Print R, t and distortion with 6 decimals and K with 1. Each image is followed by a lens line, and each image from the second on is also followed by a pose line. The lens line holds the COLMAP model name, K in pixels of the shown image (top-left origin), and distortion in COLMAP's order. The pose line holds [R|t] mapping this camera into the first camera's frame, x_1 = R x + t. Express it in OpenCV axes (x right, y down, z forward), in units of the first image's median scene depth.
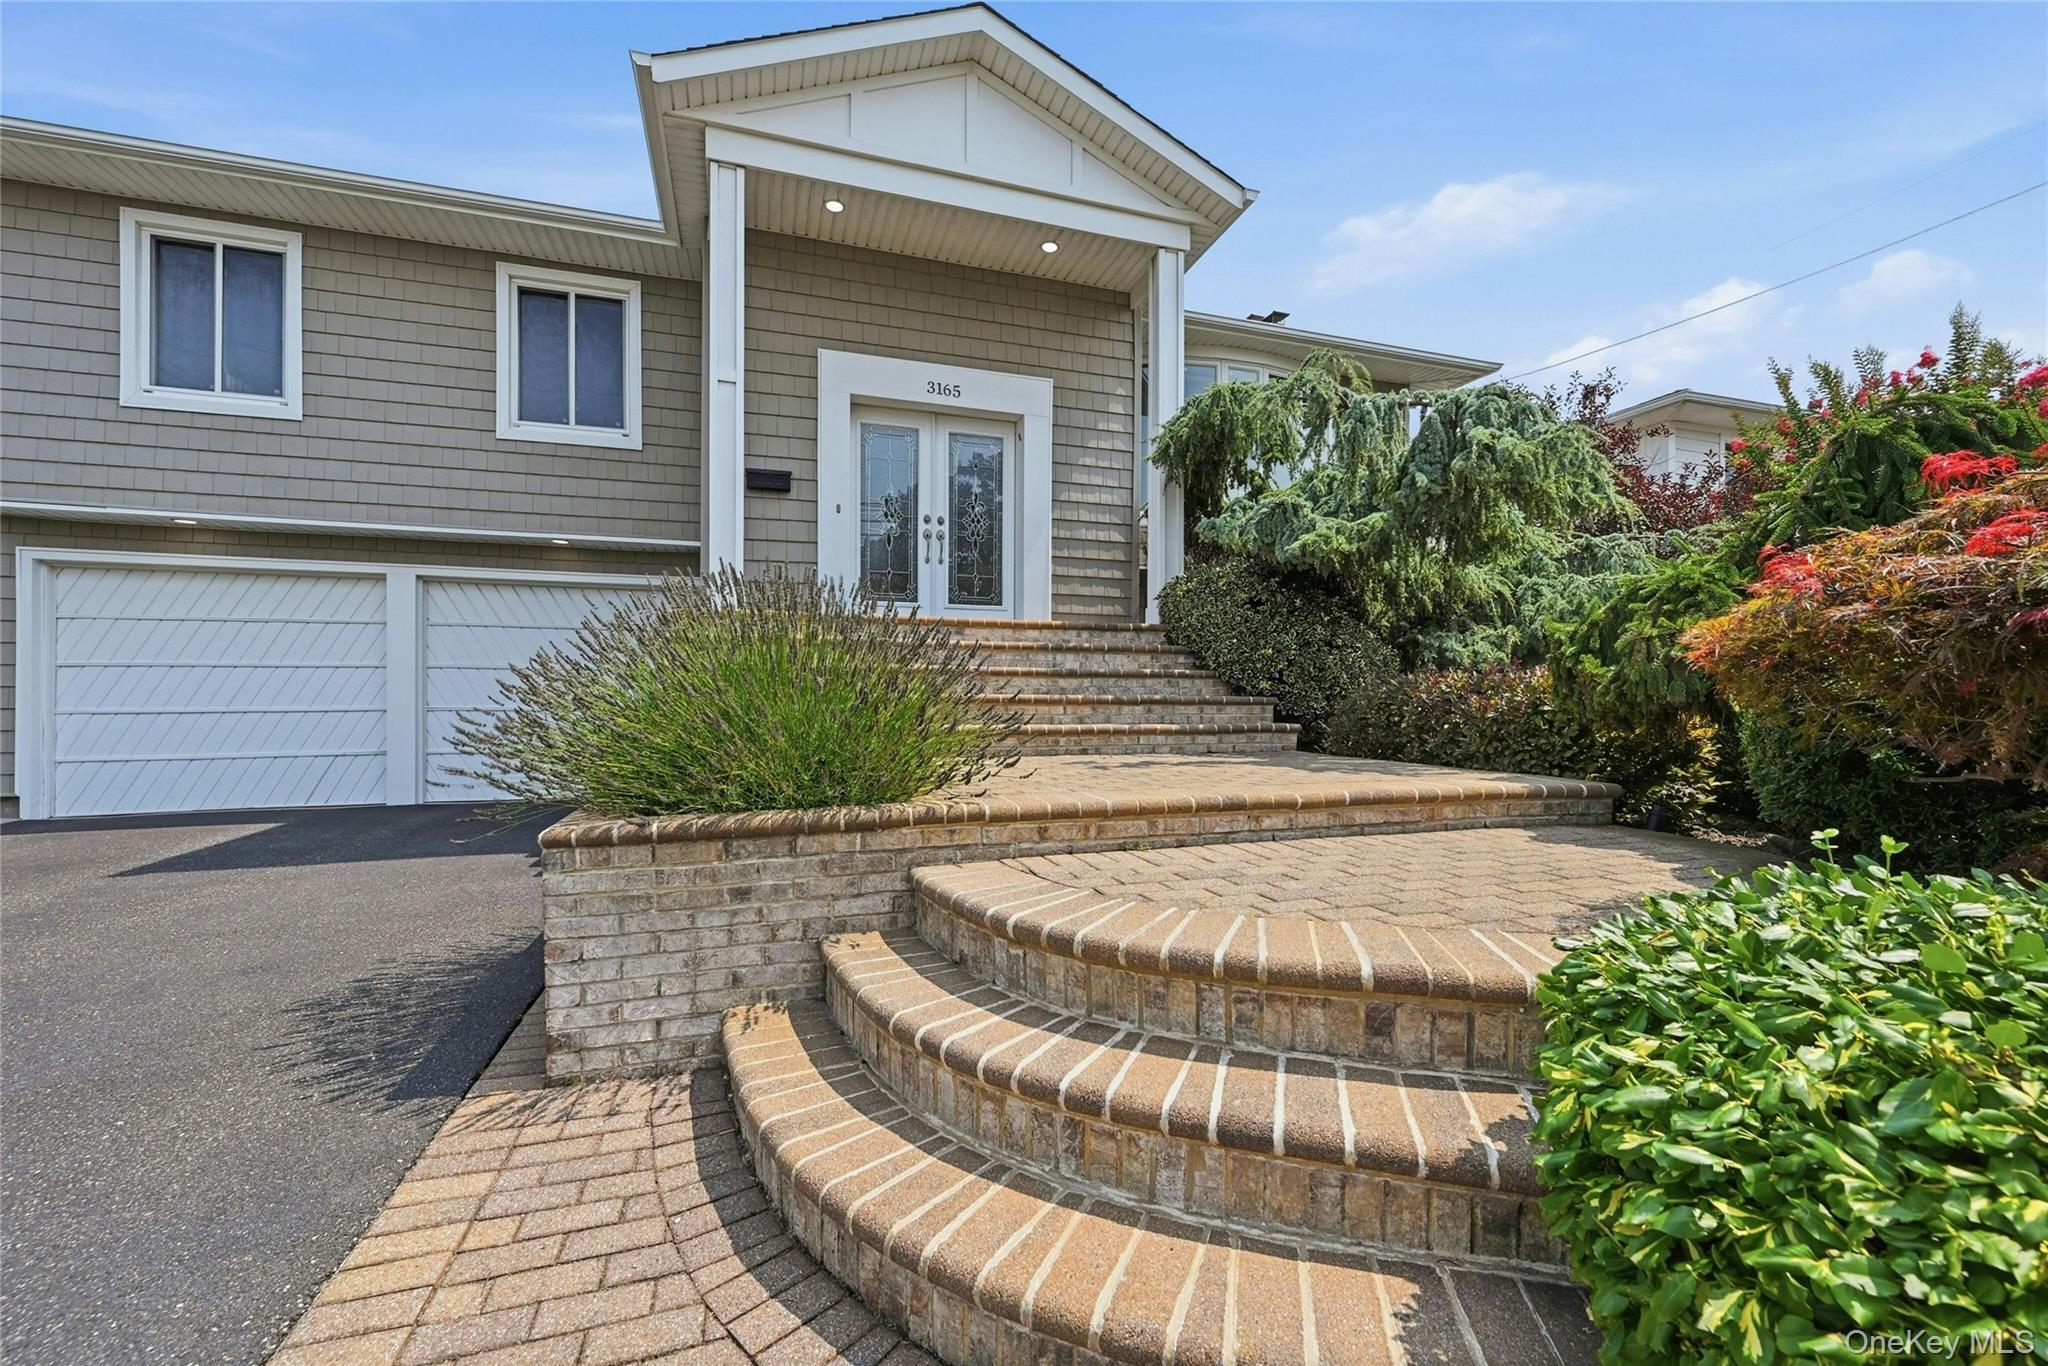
lens RADIAL K [[813.8, 0, 1024.0], [0, 813.8, 683.0], [0, 0, 1]] dist [-0.000592, -0.000111]
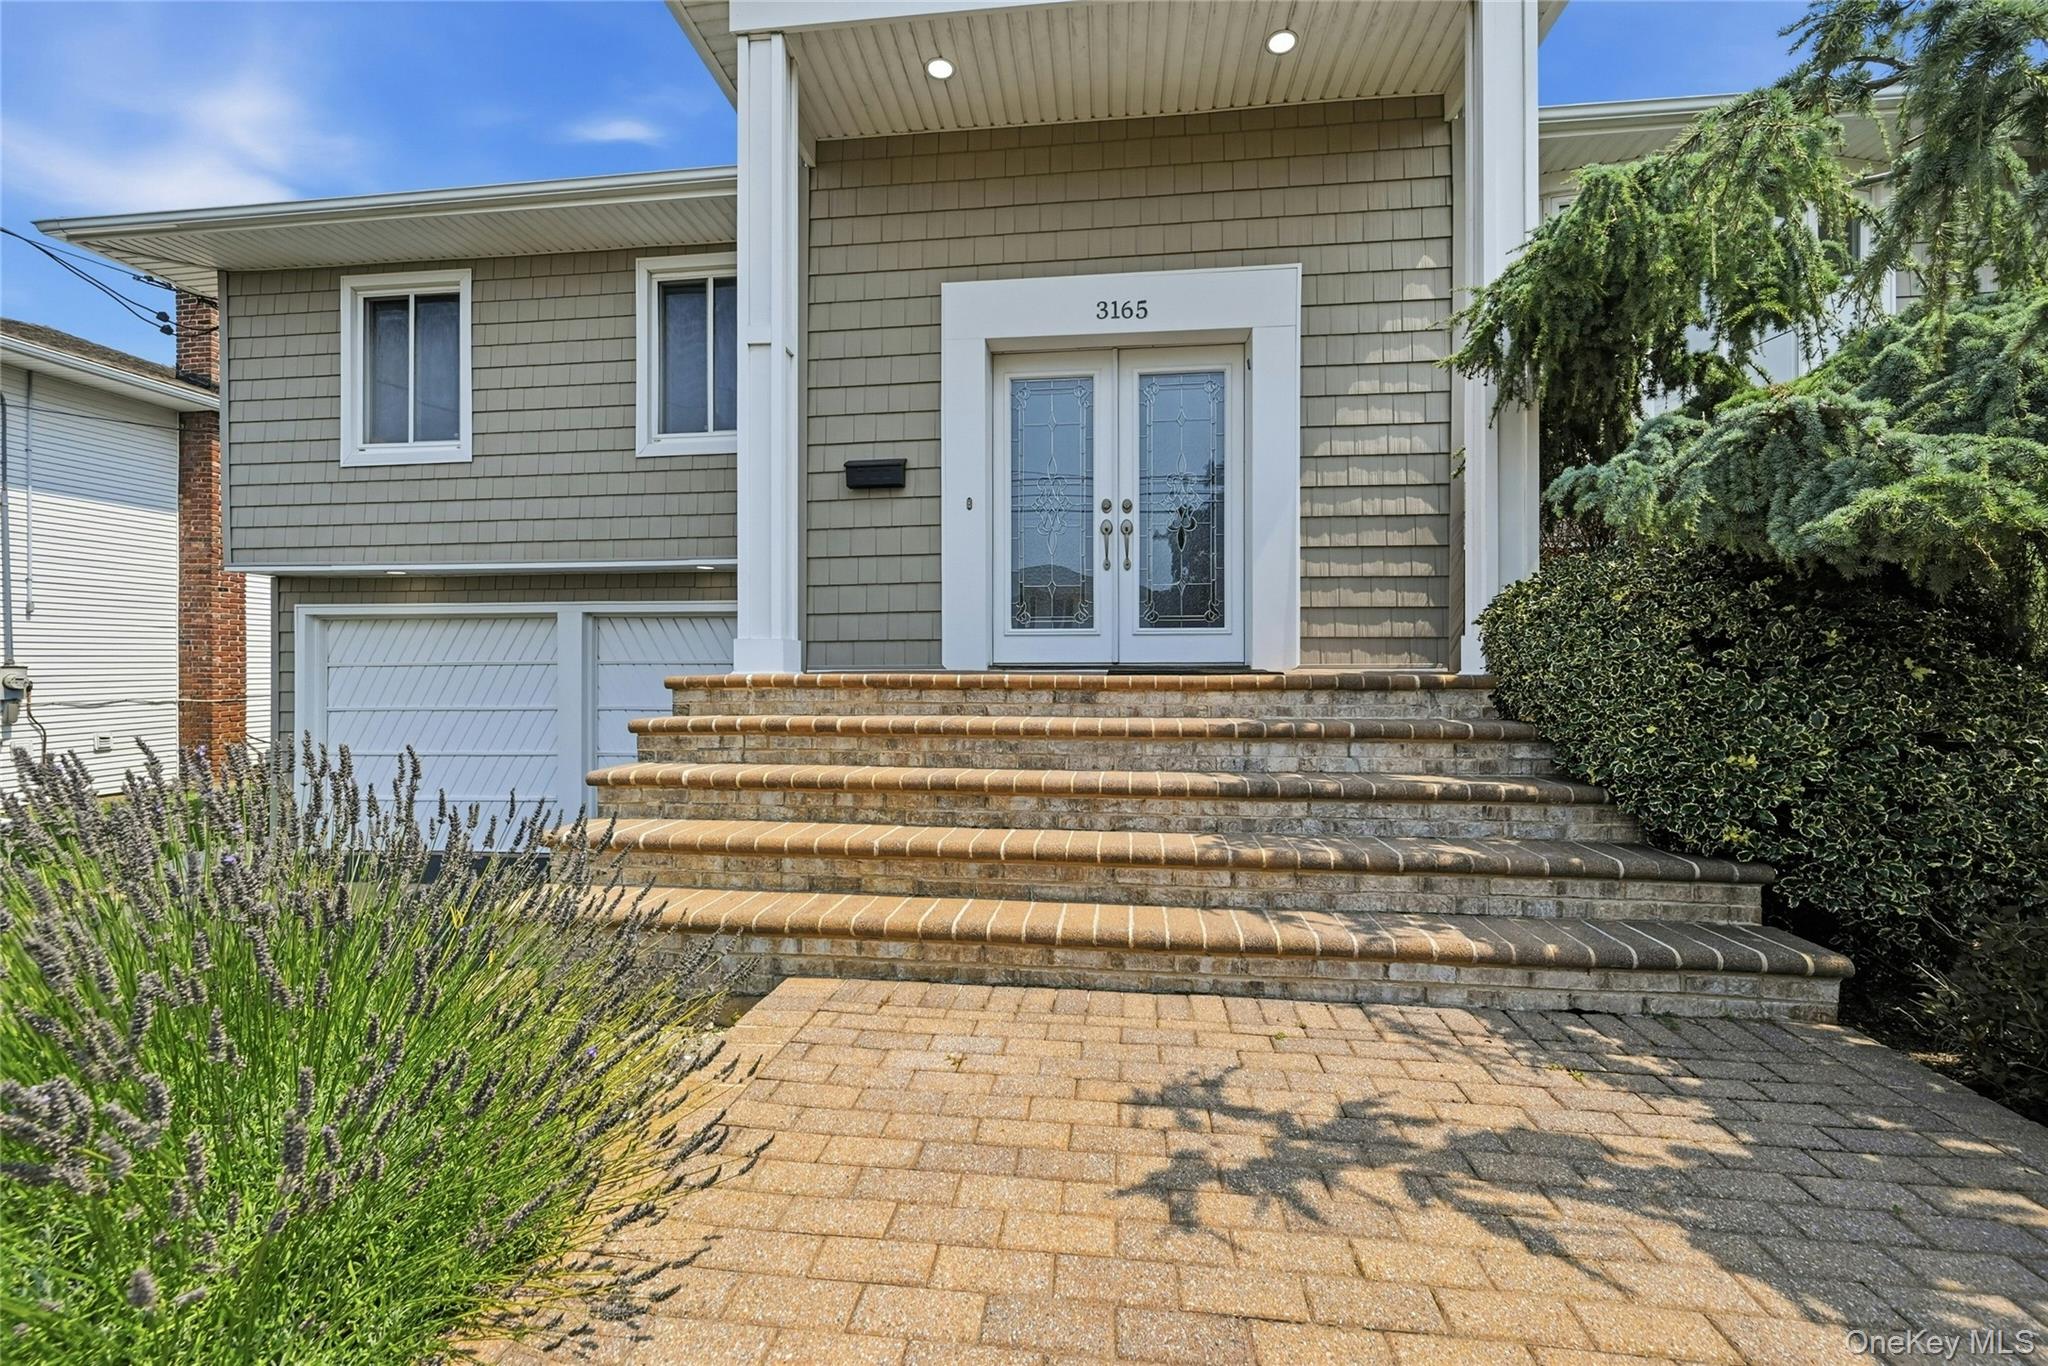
lens RADIAL K [[816.3, 0, 1019.9], [0, 816.3, 661.7], [0, 0, 1]] dist [-0.000057, 0.000185]
pose [[0.909280, -0.005928, -0.416144, 0.112328], [0.010390, 0.999910, 0.008458, -0.085619], [0.416056, -0.012014, 0.909260, 0.384478]]
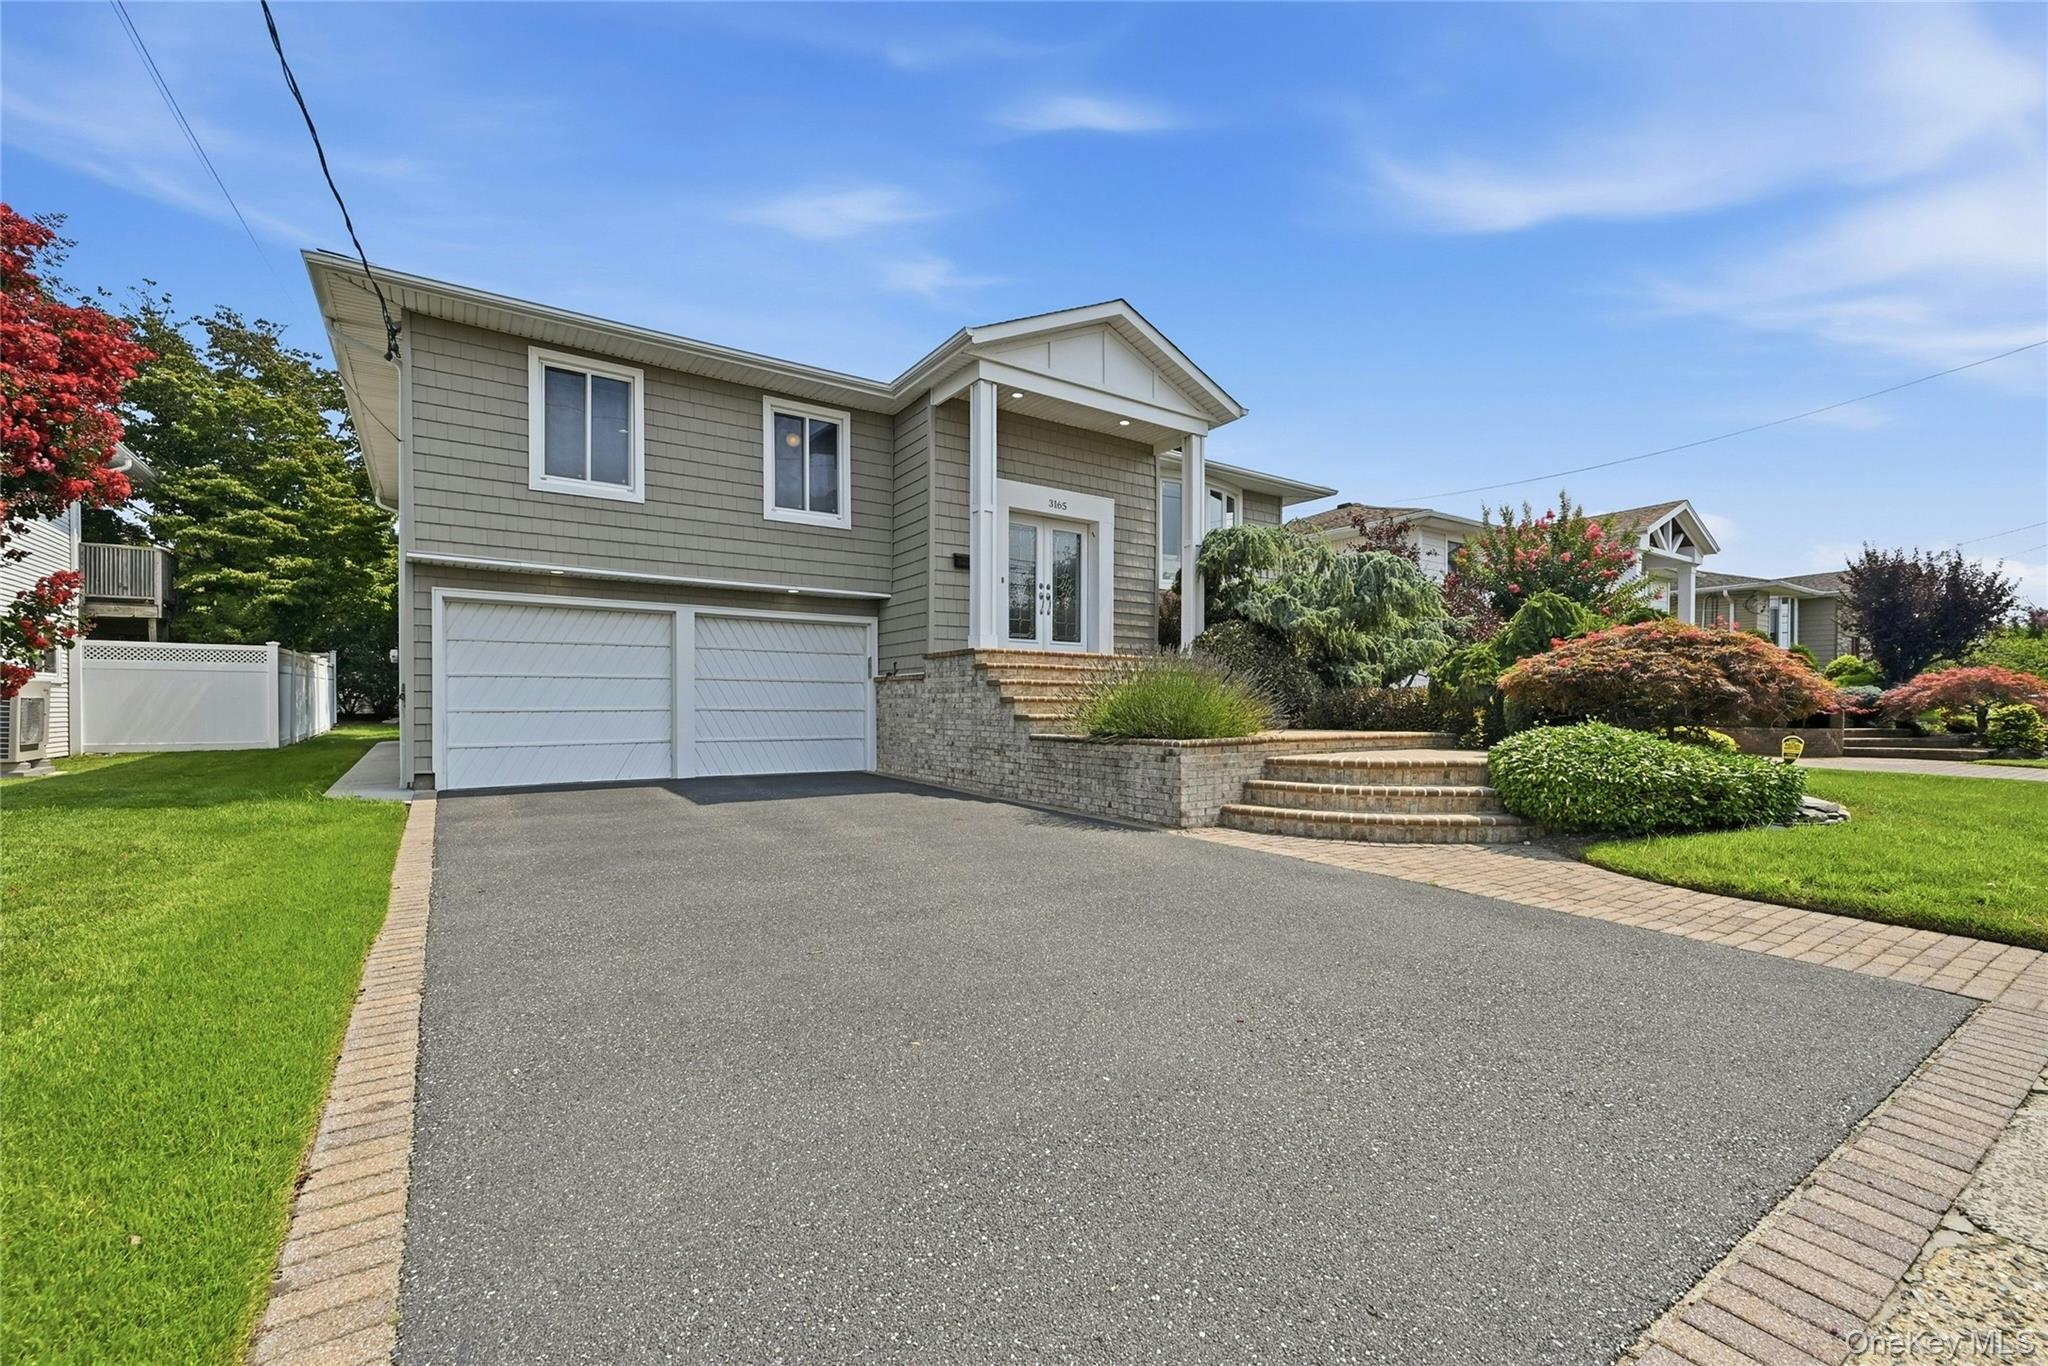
lens RADIAL K [[846.2, 0, 1032.6], [0, 846.2, 690.3], [0, 0, 1]] dist [0.000433, 0.000094]
pose [[0.958084, 0.005016, 0.286445, -0.664171], [-0.003620, 0.999979, -0.005405, 0.005509], [-0.286466, 0.004142, 0.958082, -0.593045]]
